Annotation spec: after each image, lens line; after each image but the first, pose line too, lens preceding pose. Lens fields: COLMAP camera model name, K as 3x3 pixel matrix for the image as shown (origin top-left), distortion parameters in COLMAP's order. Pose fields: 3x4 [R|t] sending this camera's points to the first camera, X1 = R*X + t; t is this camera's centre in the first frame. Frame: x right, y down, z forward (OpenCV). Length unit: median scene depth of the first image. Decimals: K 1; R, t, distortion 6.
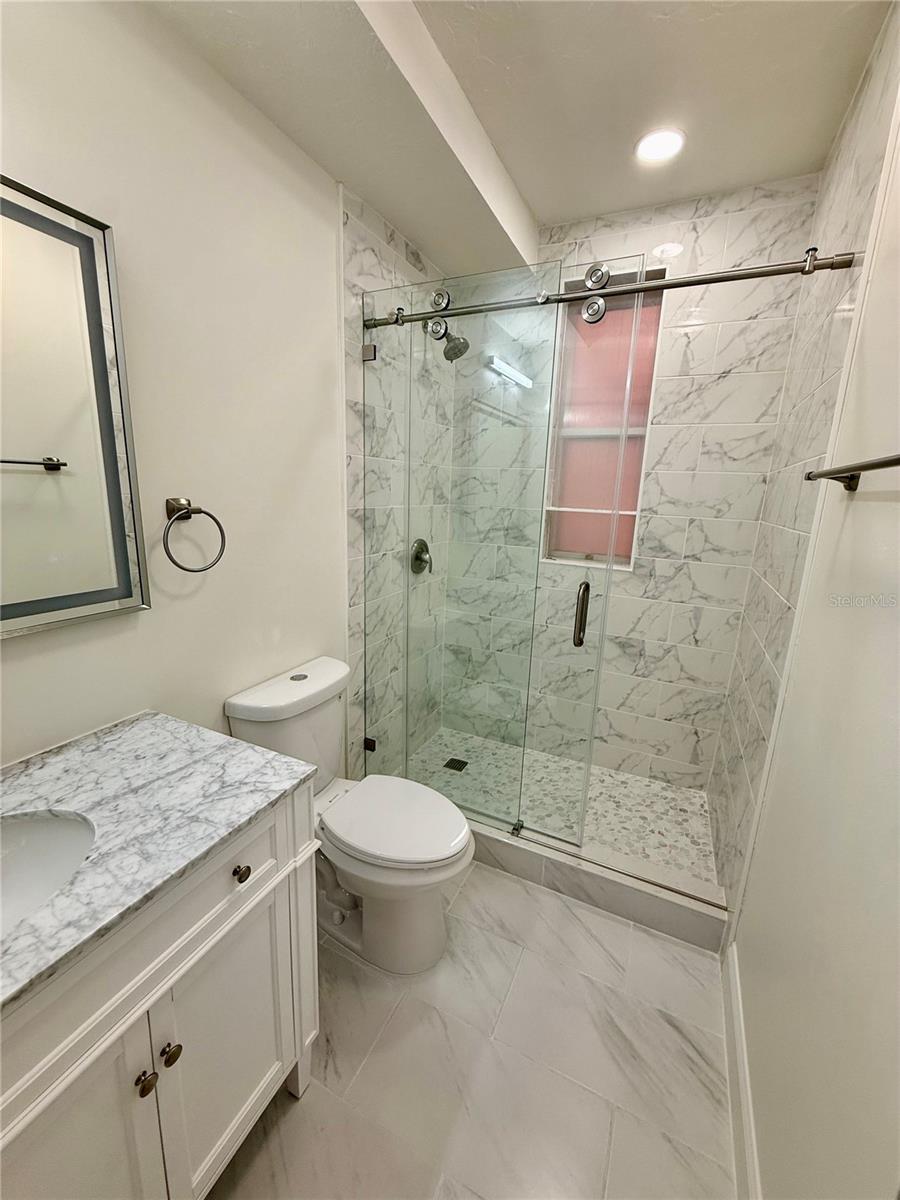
lens RADIAL K [[477.1, 0, 451.7], [0, 477.1, 597.0], [0, 0, 1]] dist [-0.000782, 0.000144]
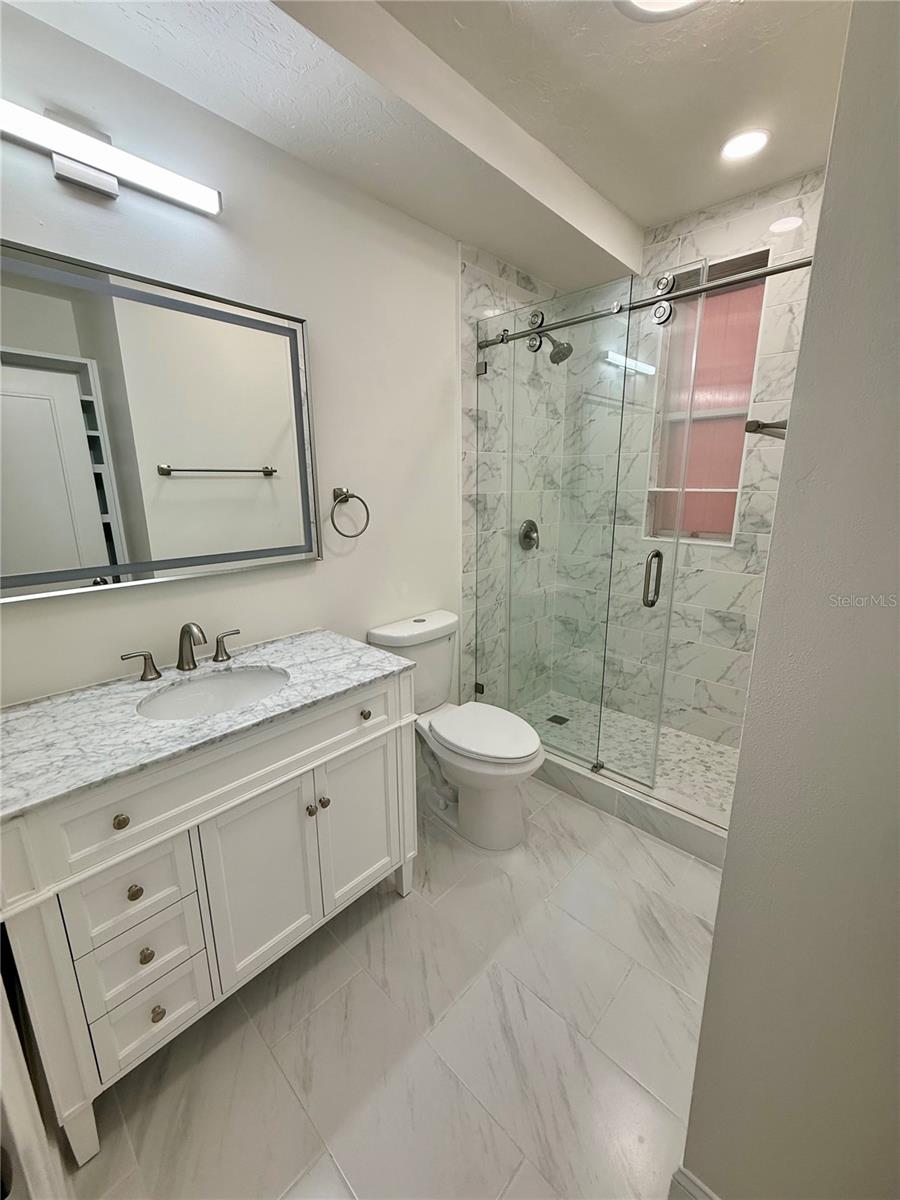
lens RADIAL K [[477.1, 0, 451.7], [0, 477.1, 597.0], [0, 0, 1]] dist [-0.000782, 0.000144]
pose [[0.950163, 0.030437, -0.310265, 0.149852], [-0.026934, 0.999516, 0.015571, 0.065992], [0.310589, -0.006438, 0.950522, -0.205062]]
